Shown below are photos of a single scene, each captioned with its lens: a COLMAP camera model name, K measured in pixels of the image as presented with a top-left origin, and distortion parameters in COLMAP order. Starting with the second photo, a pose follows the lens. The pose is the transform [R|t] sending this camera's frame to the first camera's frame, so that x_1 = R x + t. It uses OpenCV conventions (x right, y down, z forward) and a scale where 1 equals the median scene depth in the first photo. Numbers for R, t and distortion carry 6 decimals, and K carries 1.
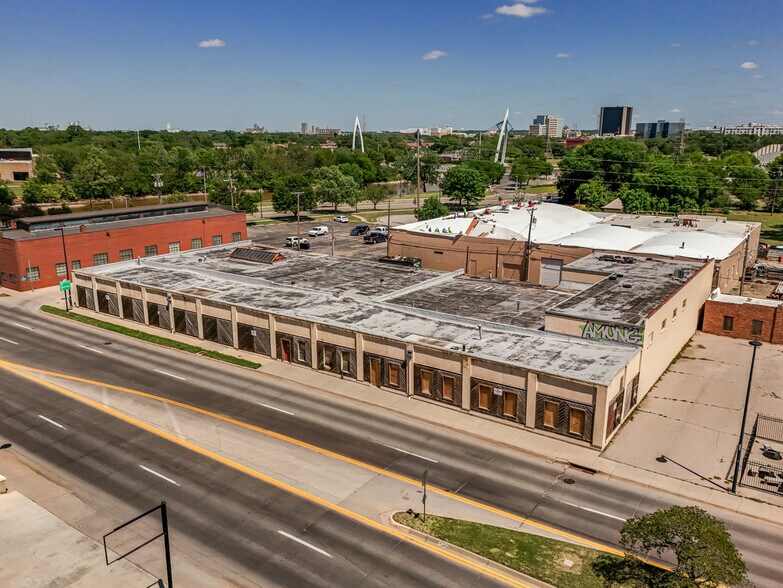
lens RADIAL K [[632.4, 0, 391.5], [0, 632.4, 294.0], [0, 0, 1]] dist [0.099257, -0.146170]
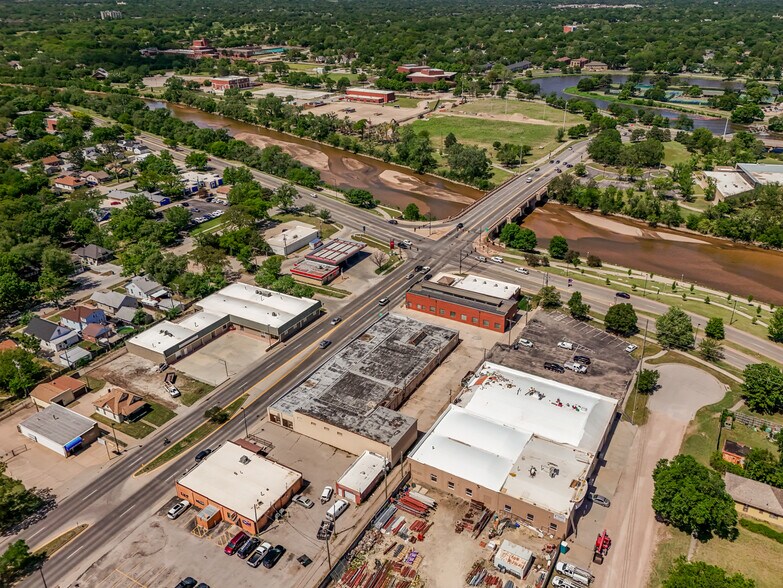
lens RADIAL K [[615.6, 0, 423.0], [0, 615.6, 293.2], [0, 0, 1]] dist [0.099556, -0.135998]
pose [[0.112041, 0.441043, -0.890465, 2.593698], [-0.250928, 0.879623, 0.404101, -1.670521], [0.961500, 0.178167, 0.209224, 0.691281]]
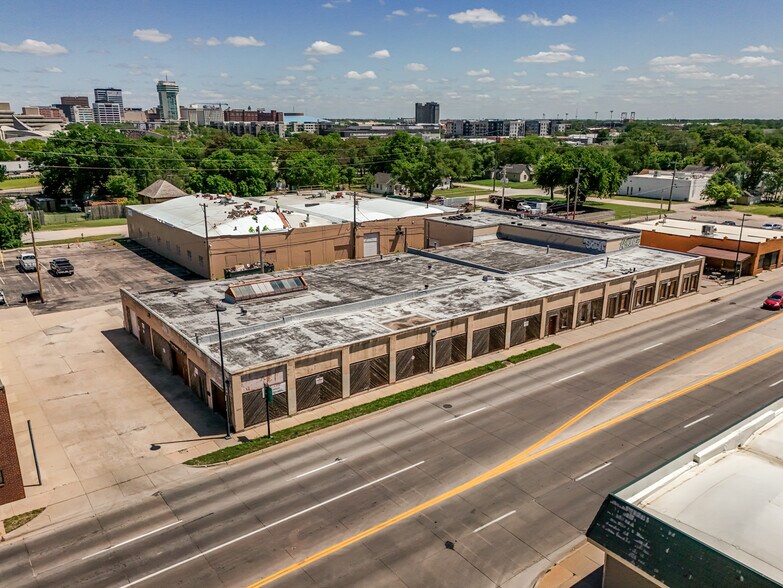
lens RADIAL K [[612.9, 0, 393.6], [0, 612.9, 314.9], [0, 0, 1]] dist [0.090176, -0.123735]
pose [[0.315361, -0.284302, 0.905384, -1.193557], [0.229026, 0.948668, 0.218120, -0.221376], [-0.920921, 0.138571, 0.364285, 0.836641]]
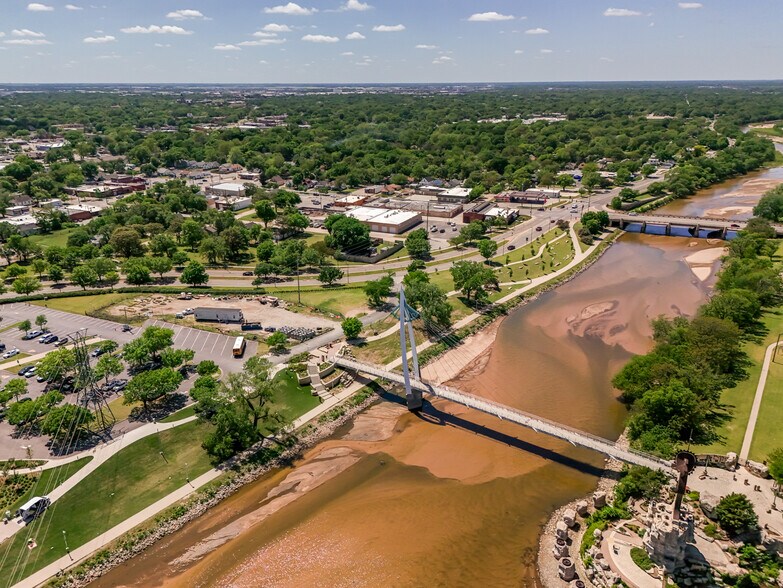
lens RADIAL K [[601.0, 0, 391.5], [0, 601.0, 294.0], [0, 0, 1]] dist [0.075563, -0.067790]
pose [[-0.984866, 0.060925, -0.162258, 1.497291], [-0.039945, 0.831190, 0.554552, -3.189574], [0.168653, 0.552640, -0.816177, 7.762956]]
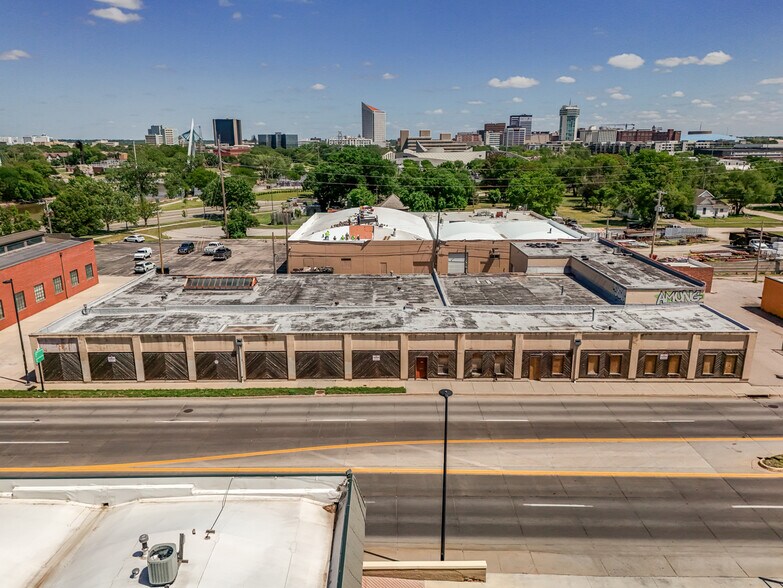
lens RADIAL K [[586.9, 0, 382.7], [0, 586.9, 309.8], [0, 0, 1]] dist [0.090036, -0.094137]
pose [[0.826597, -0.158256, 0.540085, -0.672628], [0.143731, 0.987188, 0.069288, -0.069043], [-0.544131, 0.020354, 0.838754, 0.262825]]
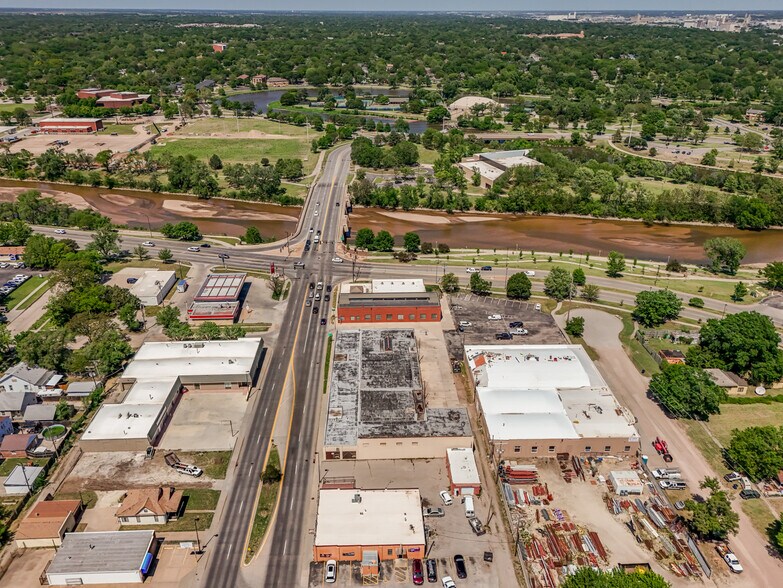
lens RADIAL K [[595.3, 0, 402.6], [0, 595.3, 295.9], [0, 0, 1]] dist [0.089591, -0.093957]
pose [[0.608431, 0.347019, -0.713715, 2.072085], [-0.204283, 0.937509, 0.281682, -1.312876], [0.766864, -0.025585, 0.641300, -0.691213]]
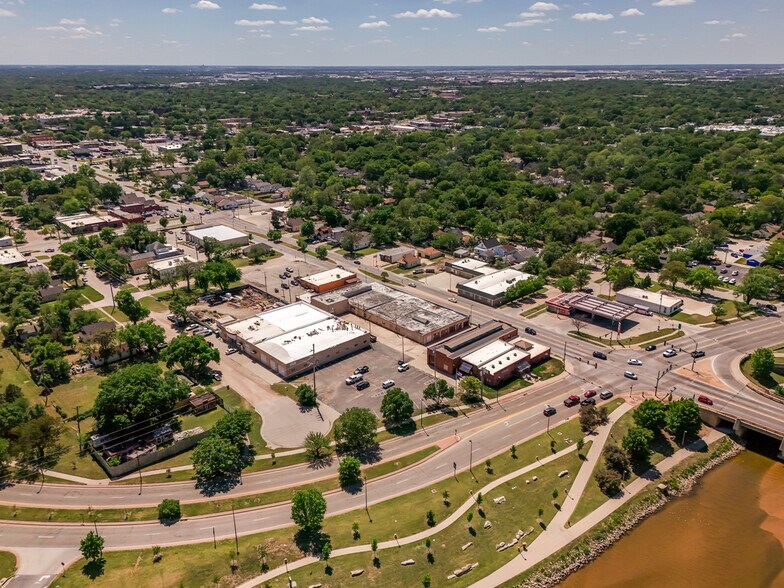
lens RADIAL K [[606.2, 0, 410.1], [0, 606.2, 292.6], [0, 0, 1]] dist [0.130976, -0.215675]
pose [[-0.979230, -0.069428, 0.190497, -1.037079], [0.052650, 0.820243, 0.569587, -2.719129], [-0.195799, 0.567786, -0.799551, 4.787994]]
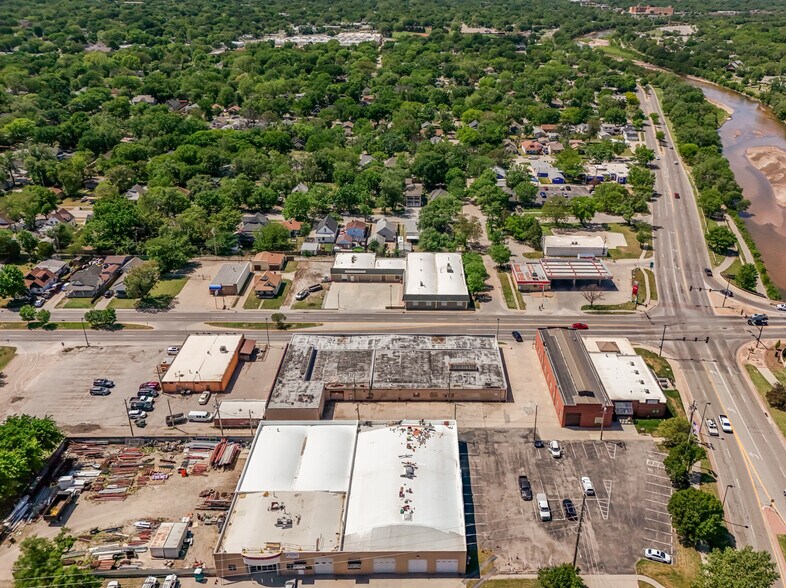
lens RADIAL K [[638.0, 0, 437.1], [0, 638.0, 277.2], [0, 0, 1]] dist [0.096600, -0.116998]
pose [[-0.806431, 0.239996, -0.540435, 1.360062], [-0.167543, 0.783749, 0.598052, -2.239414], [0.567096, 0.572834, -0.591830, 2.915231]]
